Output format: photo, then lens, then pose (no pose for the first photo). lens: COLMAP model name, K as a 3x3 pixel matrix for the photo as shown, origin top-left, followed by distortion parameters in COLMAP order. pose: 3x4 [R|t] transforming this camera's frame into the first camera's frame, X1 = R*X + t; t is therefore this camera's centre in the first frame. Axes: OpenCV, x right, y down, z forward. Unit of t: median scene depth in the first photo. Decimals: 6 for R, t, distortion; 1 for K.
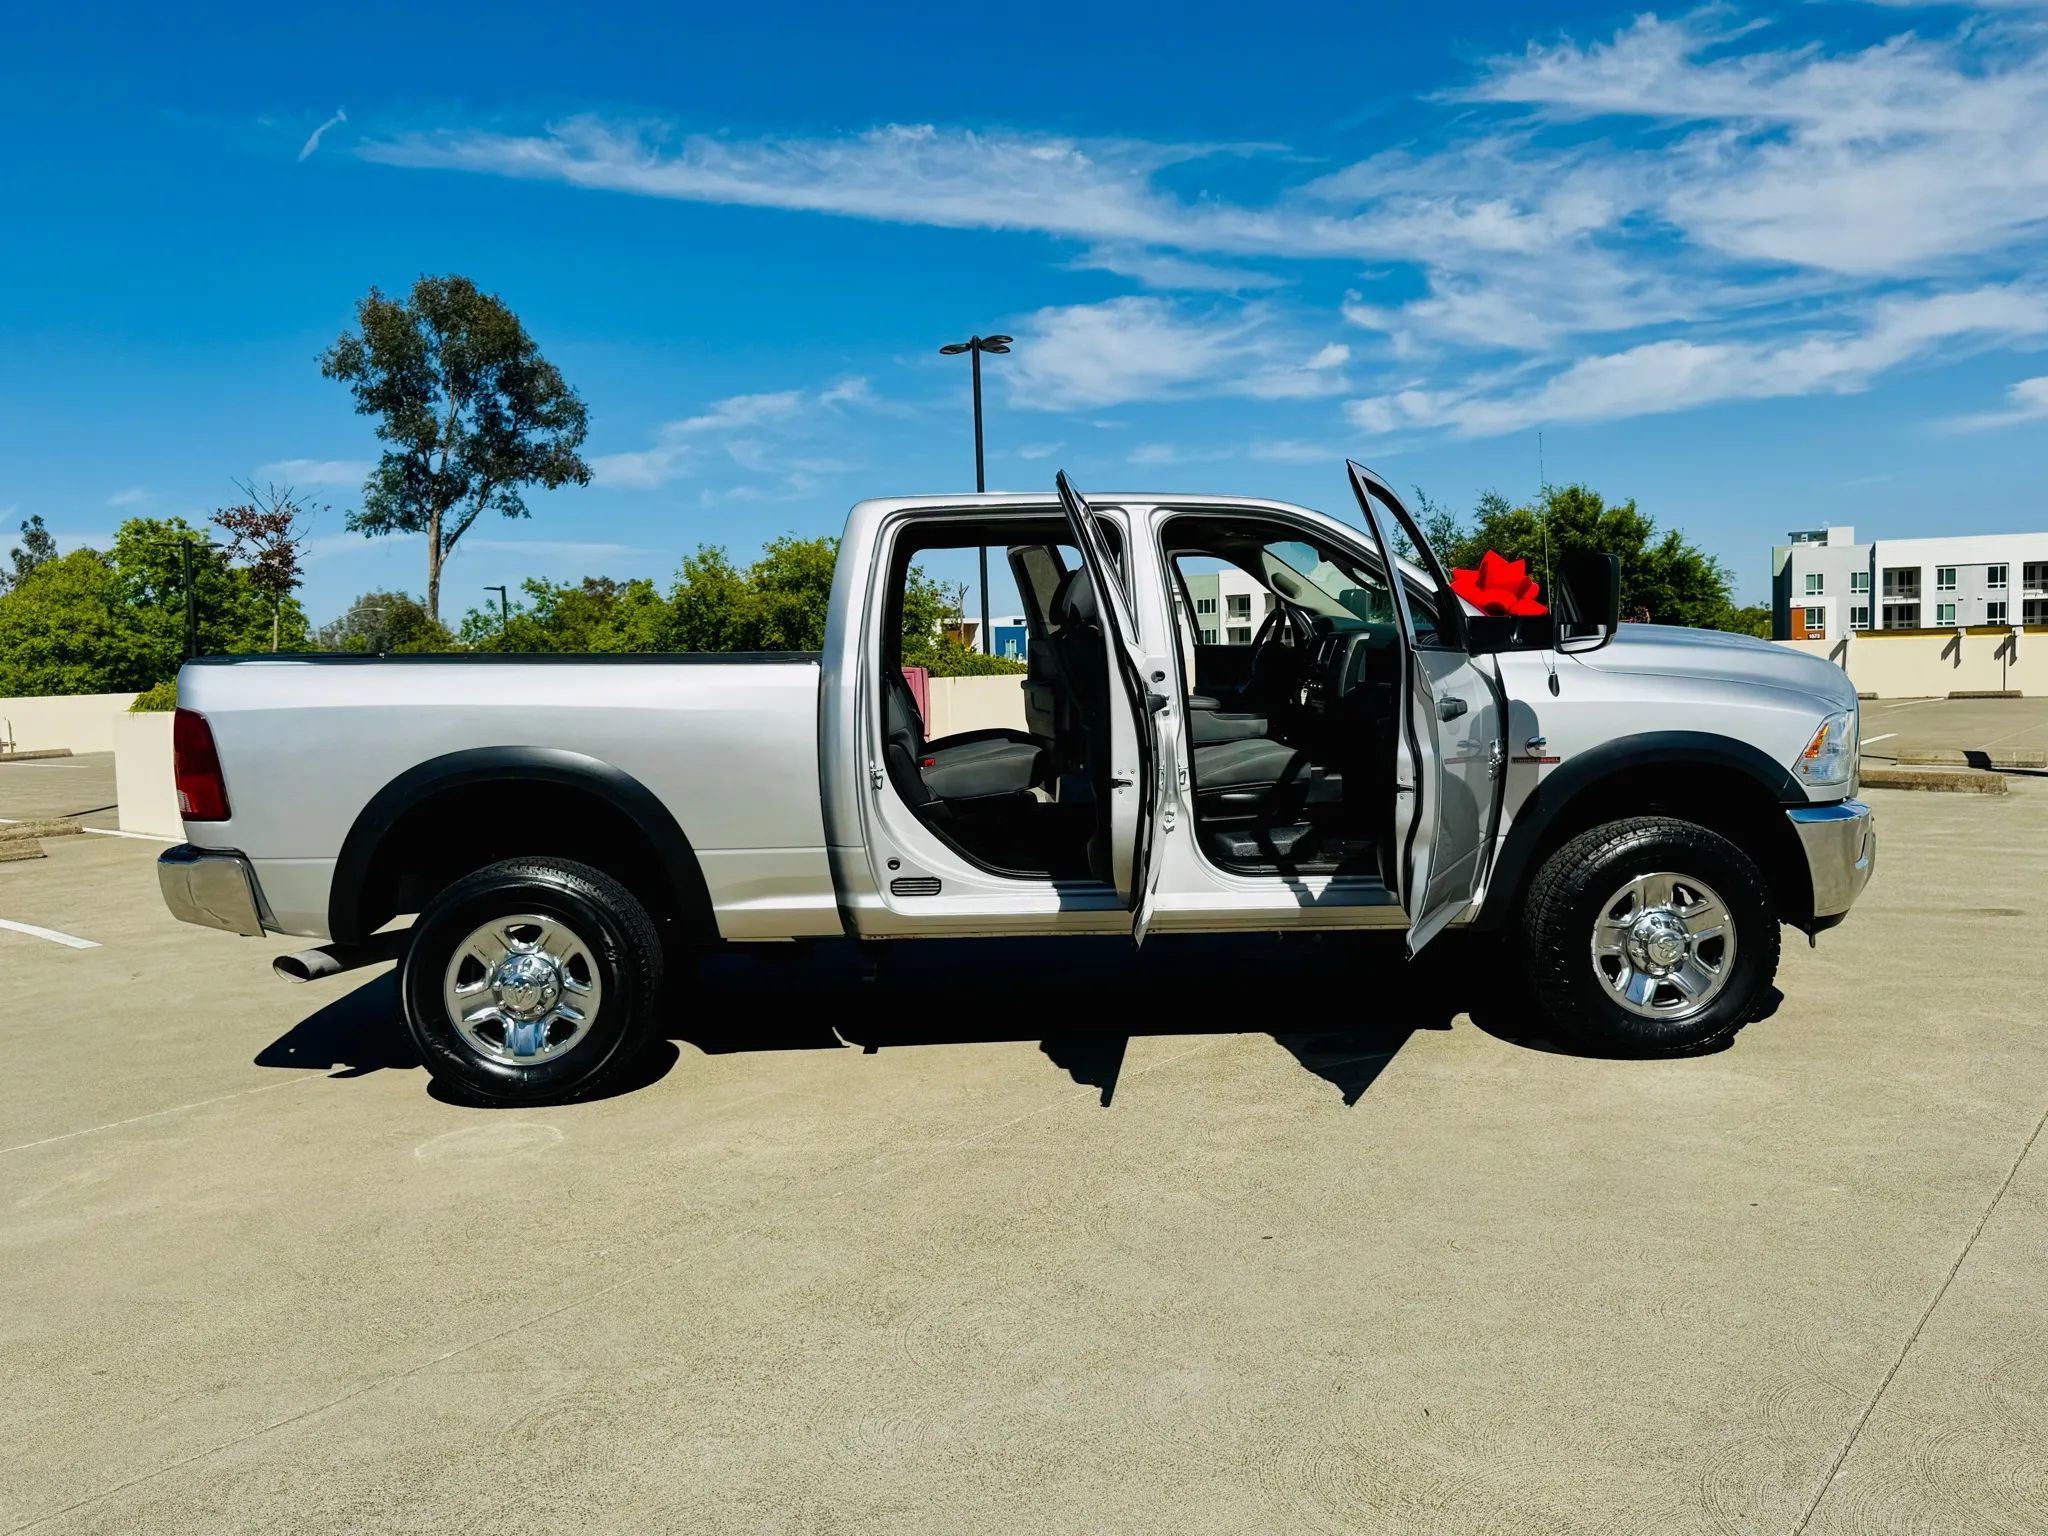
lens RADIAL K [[1590.5, 0, 1032.6], [0, 1590.5, 769.4], [0, 0, 1]] dist [0.038620, -0.052792]
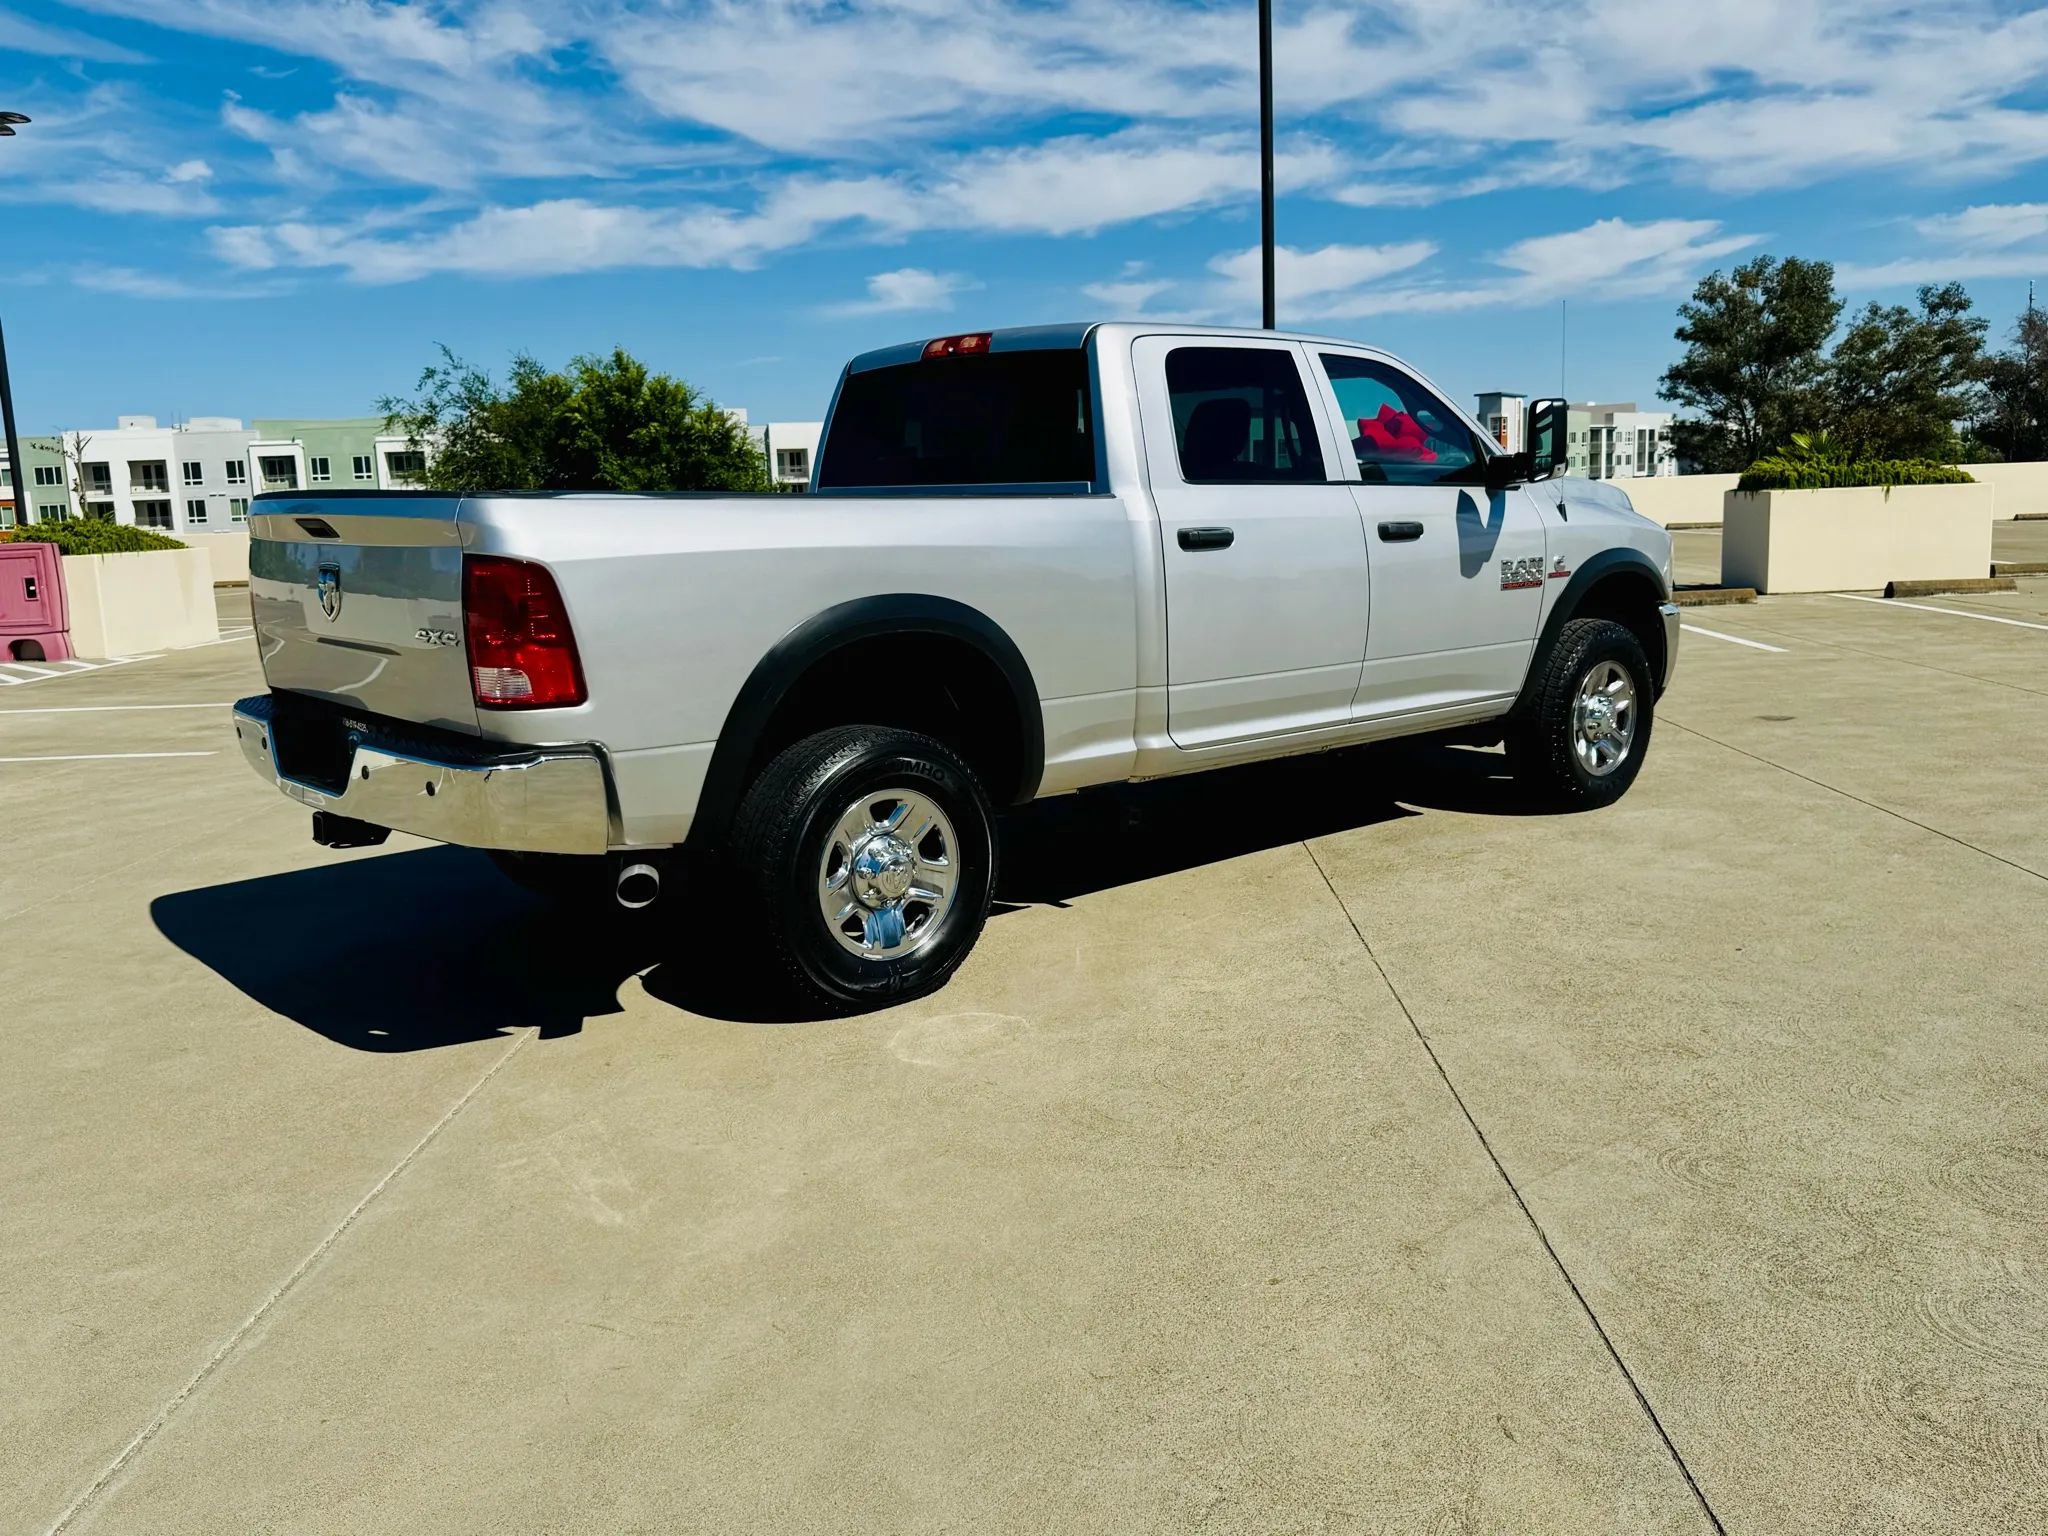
lens RADIAL K [[1655.7, 0, 1036.8], [0, 1655.7, 753.7], [0, 0, 1]] dist [0.053723, -0.077267]
pose [[0.788105, -0.094926, 0.608178, -0.808546], [0.058248, 0.995105, 0.079838, 0.005418], [-0.612779, -0.027495, 0.789776, 0.242664]]
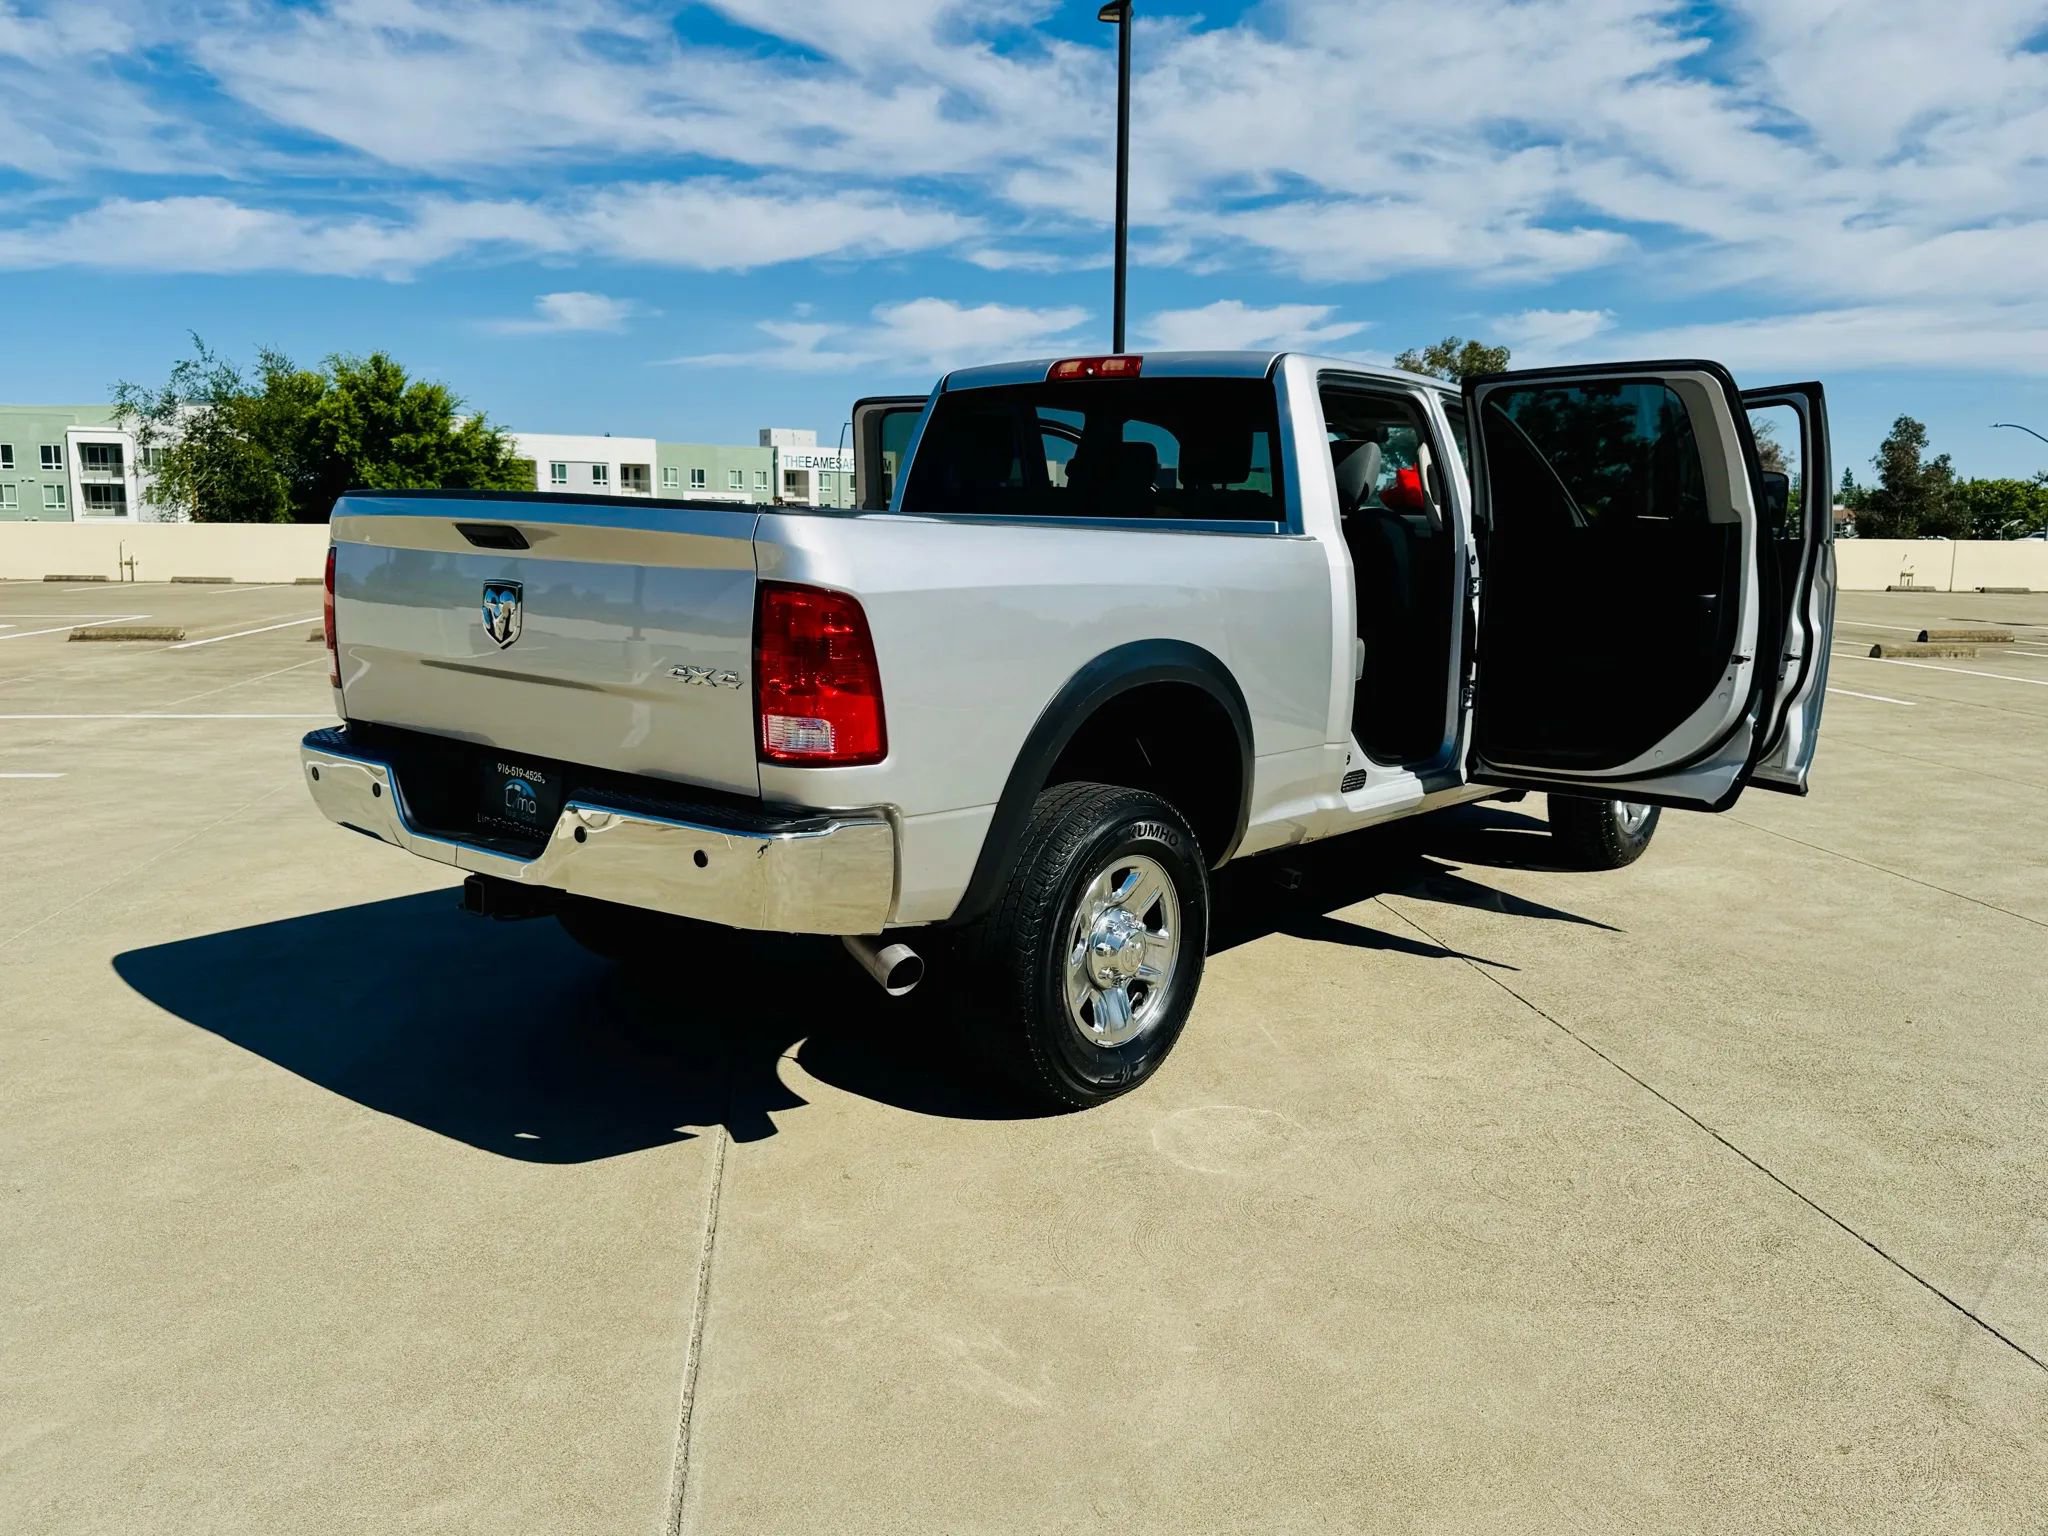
lens RADIAL K [[1590.5, 0, 1034.3], [0, 1590.5, 760.9], [0, 0, 1]] dist [0.038620, -0.052792]
pose [[0.669417, -0.072801, 0.739311, -0.926573], [0.022213, 0.996703, 0.078033, -0.015807], [-0.742555, -0.035814, 0.668827, 0.523767]]
